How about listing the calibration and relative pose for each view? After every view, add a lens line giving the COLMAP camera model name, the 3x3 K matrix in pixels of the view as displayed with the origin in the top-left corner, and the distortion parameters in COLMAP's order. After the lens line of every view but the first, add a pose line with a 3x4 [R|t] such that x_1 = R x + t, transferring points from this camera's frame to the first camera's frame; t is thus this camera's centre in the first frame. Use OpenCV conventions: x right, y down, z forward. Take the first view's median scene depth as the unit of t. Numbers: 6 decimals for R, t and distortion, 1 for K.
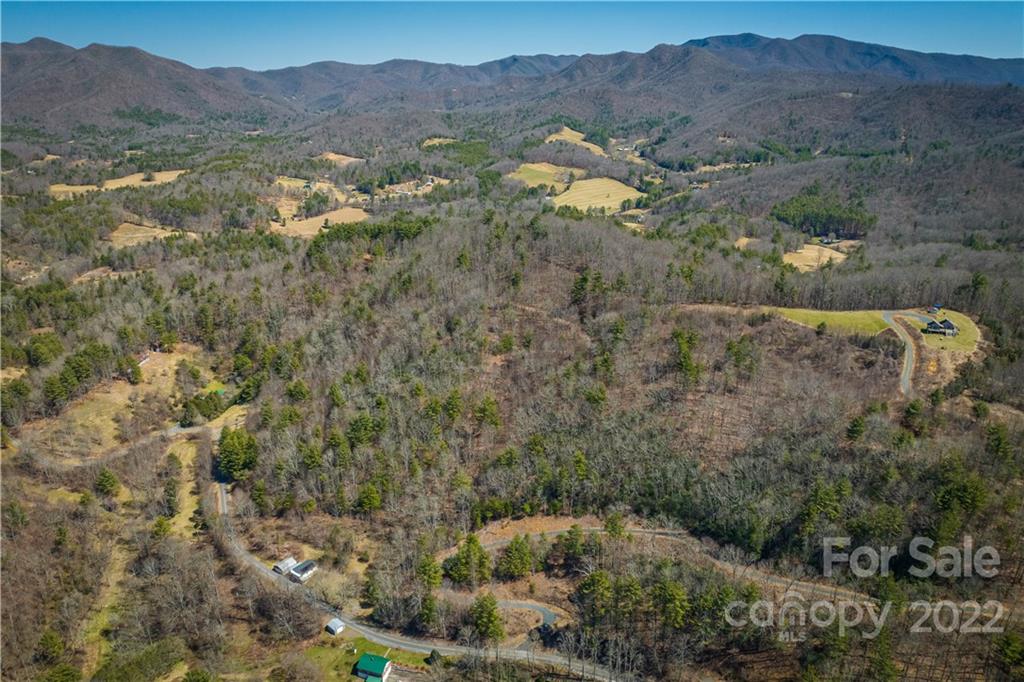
lens RADIAL K [[716.8, 0, 512.0], [0, 716.8, 341.0], [0, 0, 1]] dist [-0.043128, 0.004669]
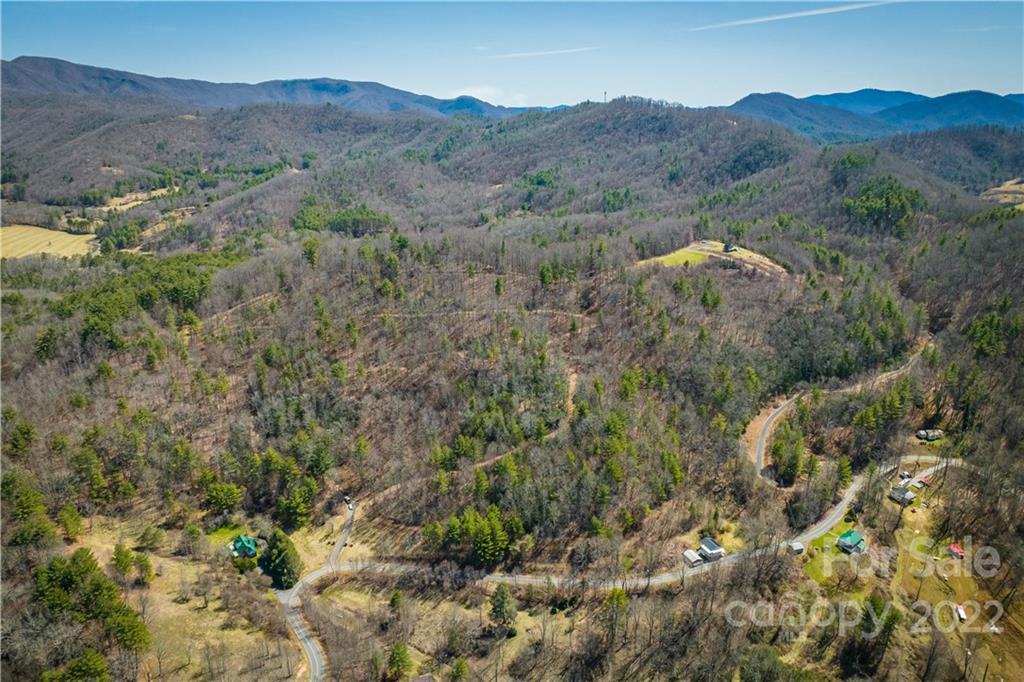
lens RADIAL K [[710.4, 0, 512.7], [0, 710.4, 337.6], [0, 0, 1]] dist [-0.039891, 0.000843]
pose [[0.540074, -0.263179, 0.799410, -0.248727], [0.289156, 0.950053, 0.117422, -0.038491], [-0.790385, 0.167738, 0.589199, 0.113677]]
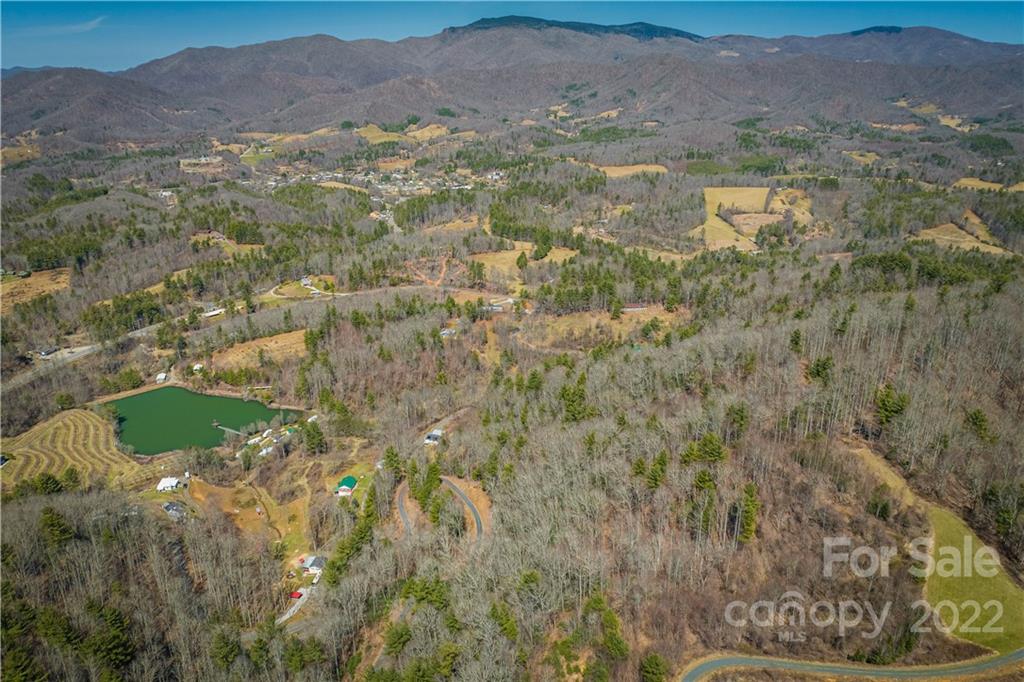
lens RADIAL K [[719.6, 0, 515.3], [0, 719.6, 352.6], [0, 0, 1]] dist [-0.043913, 0.002217]
pose [[0.253645, 0.352916, -0.900619, 0.201995], [-0.324088, 0.908259, 0.264636, -0.055701], [0.911390, 0.224756, 0.344751, 0.124988]]
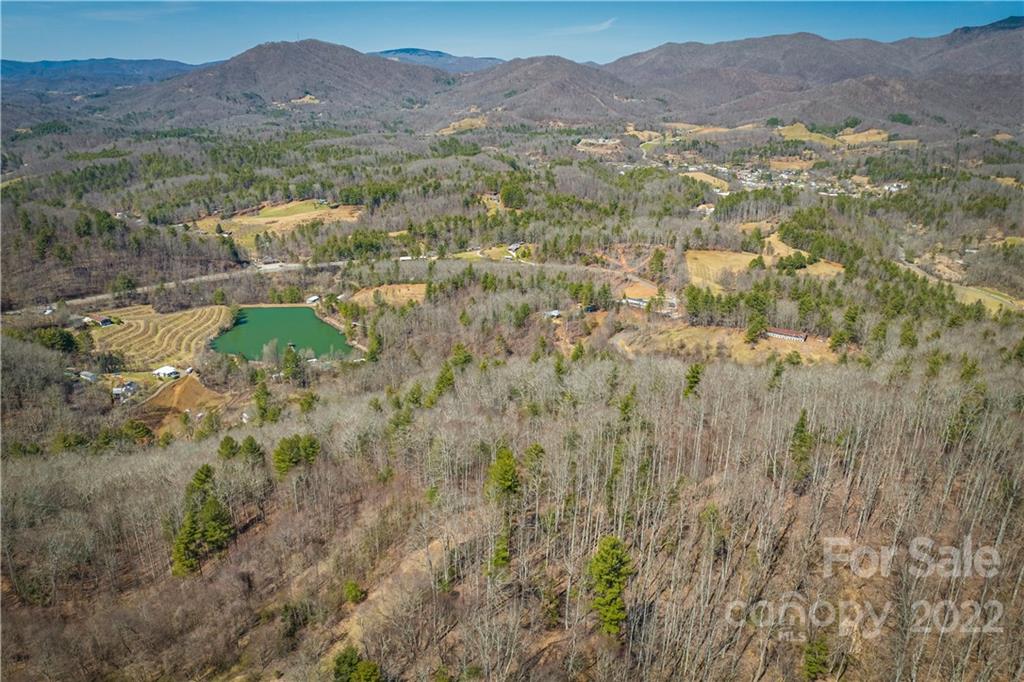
lens RADIAL K [[734.6, 0, 509.6], [0, 734.6, 343.3], [0, 0, 1]] dist [-0.047264, 0.010031]
pose [[-0.365019, 0.321039, -0.873896, 0.154534], [-0.331762, 0.832189, 0.444291, -0.089891], [0.869882, 0.452100, -0.197257, 0.289725]]
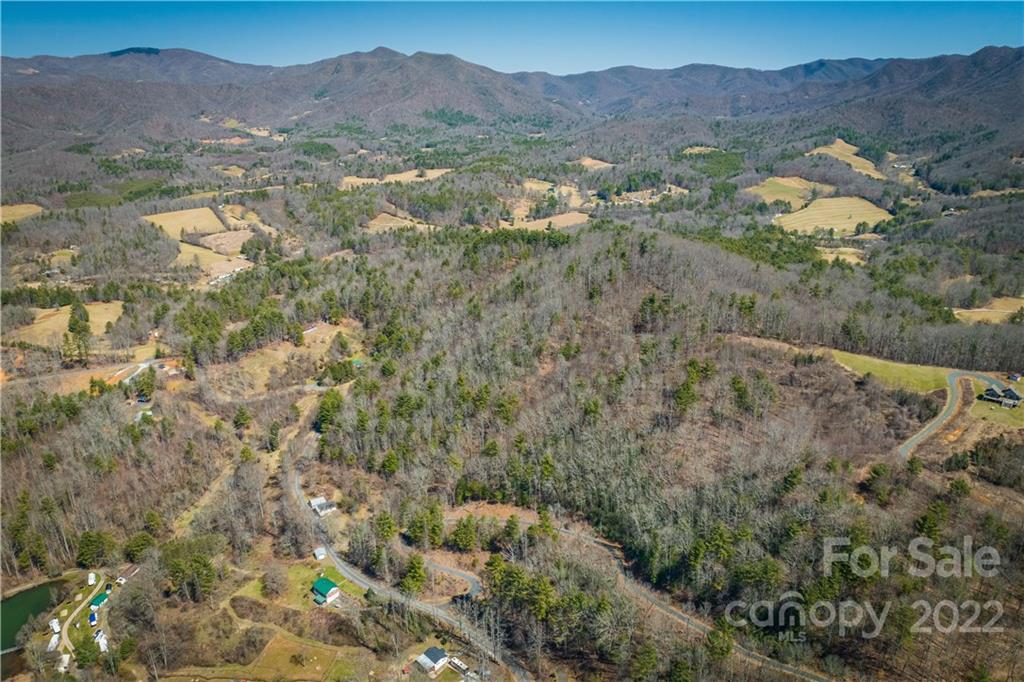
lens RADIAL K [[716.8, 0, 512.0], [0, 716.8, 341.0], [0, 0, 1]] dist [-0.043128, 0.004669]
pose [[0.921932, 0.124633, -0.366753, 0.086942], [-0.126219, 0.991806, 0.019760, -0.006614], [0.366211, 0.028073, 0.930108, -0.009261]]
